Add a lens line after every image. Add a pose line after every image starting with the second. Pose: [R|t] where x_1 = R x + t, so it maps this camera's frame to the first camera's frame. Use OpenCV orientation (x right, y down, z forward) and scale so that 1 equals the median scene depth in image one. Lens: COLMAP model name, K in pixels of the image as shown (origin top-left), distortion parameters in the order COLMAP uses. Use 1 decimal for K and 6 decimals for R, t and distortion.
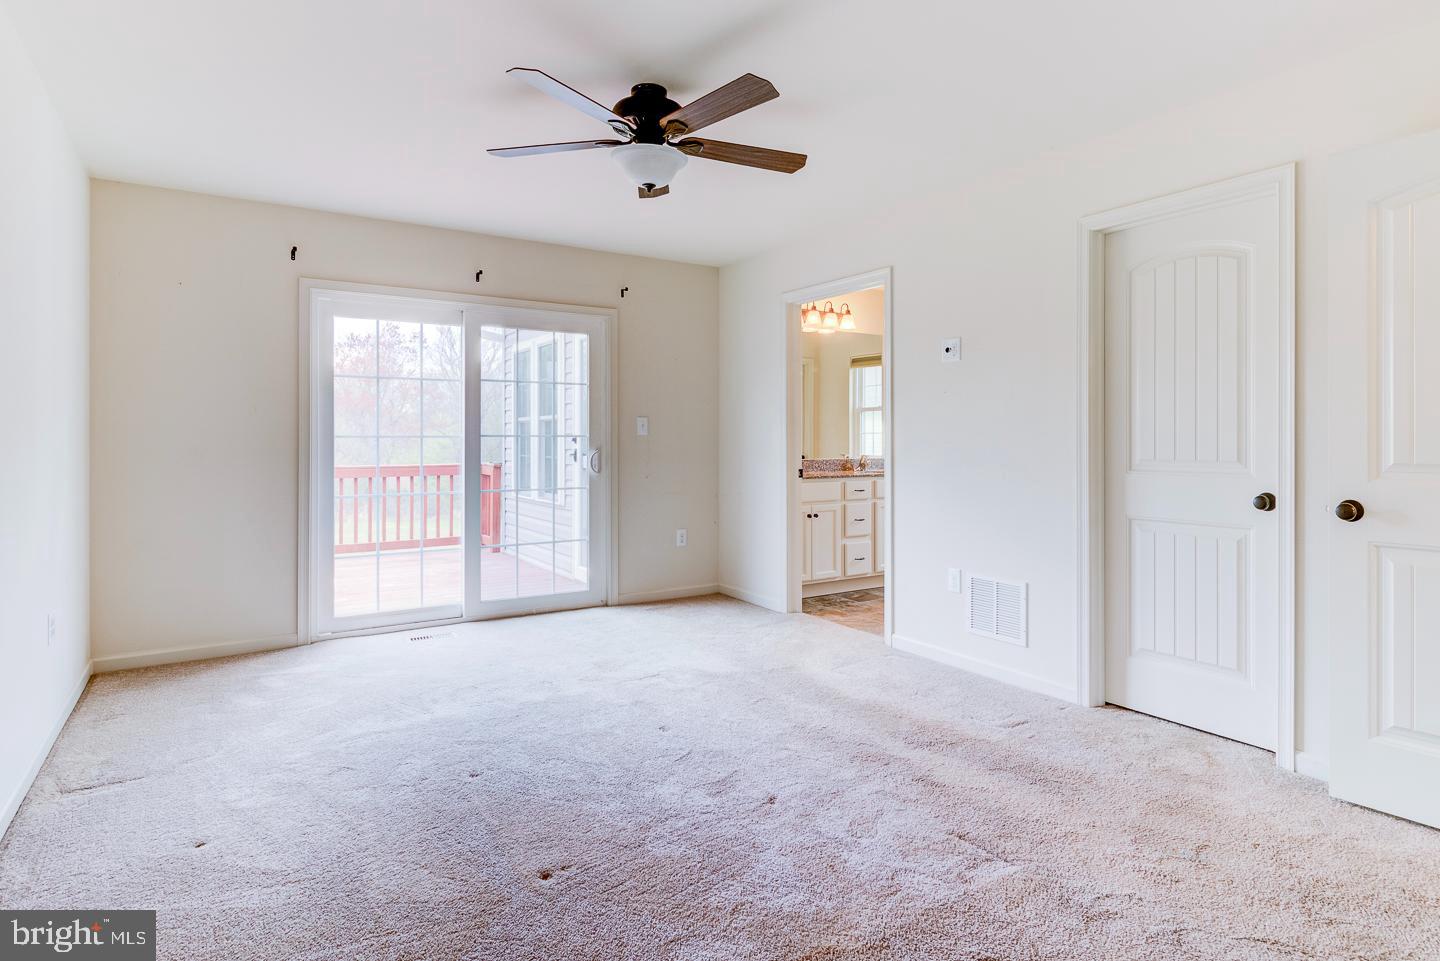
lens RADIAL K [[786.7, 0, 721.7], [0, 786.7, 437.6], [0, 0, 1]] dist [0.001597, -0.011258]
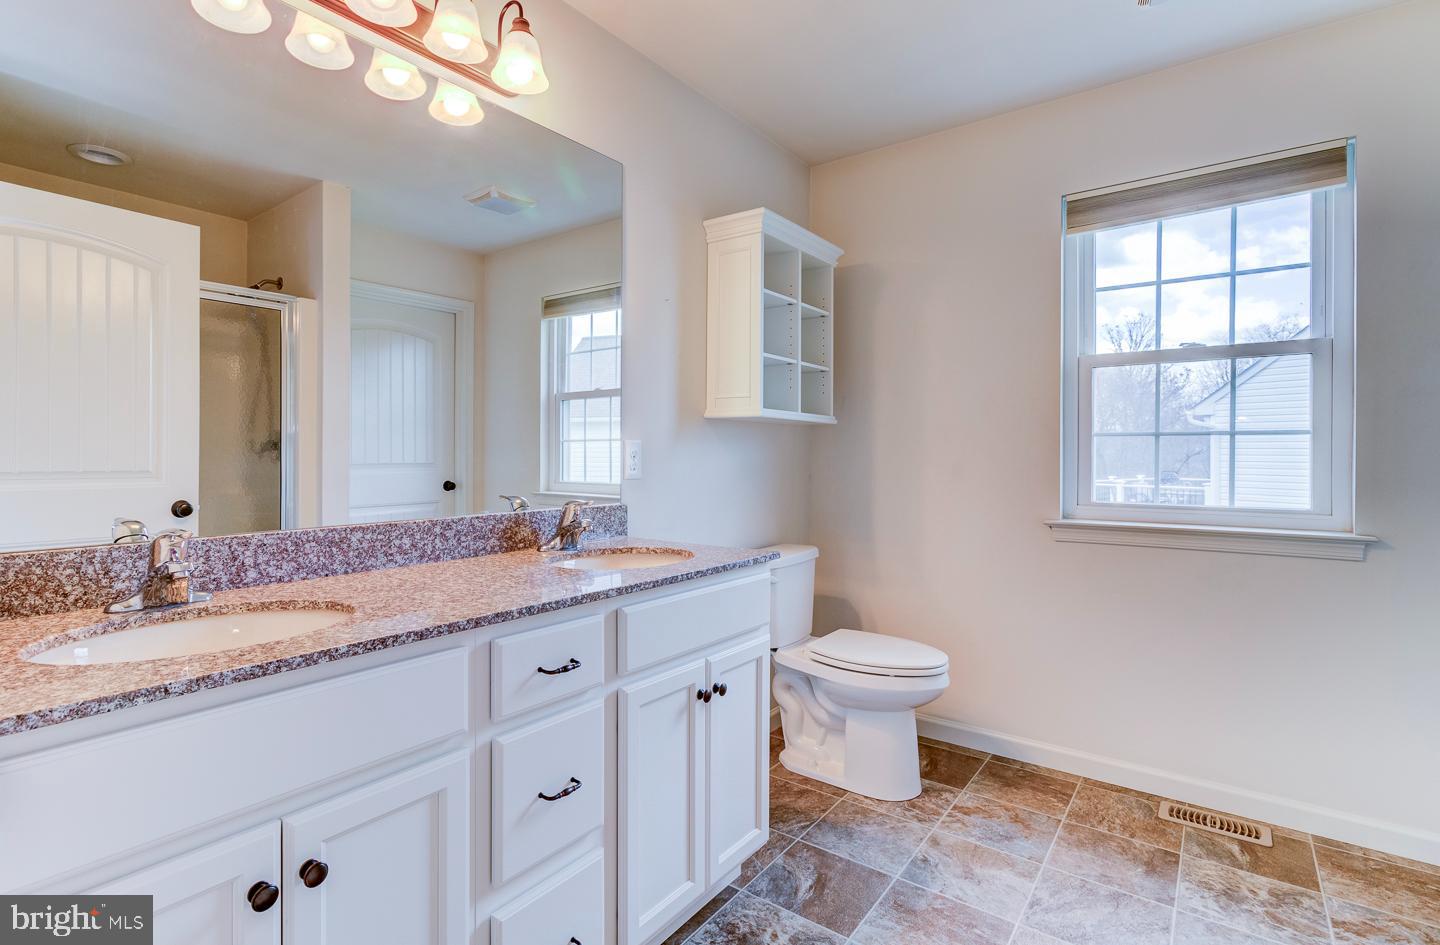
lens RADIAL K [[707.4, 0, 693.4], [0, 707.4, 455.0], [0, 0, 1]] dist [-0.008885, 0.000539]
pose [[0.935589, 0.002960, 0.353078, 0.162340], [-0.004214, 0.999987, 0.002781, 0.004381], [-0.353065, -0.004090, 0.935590, 0.924221]]
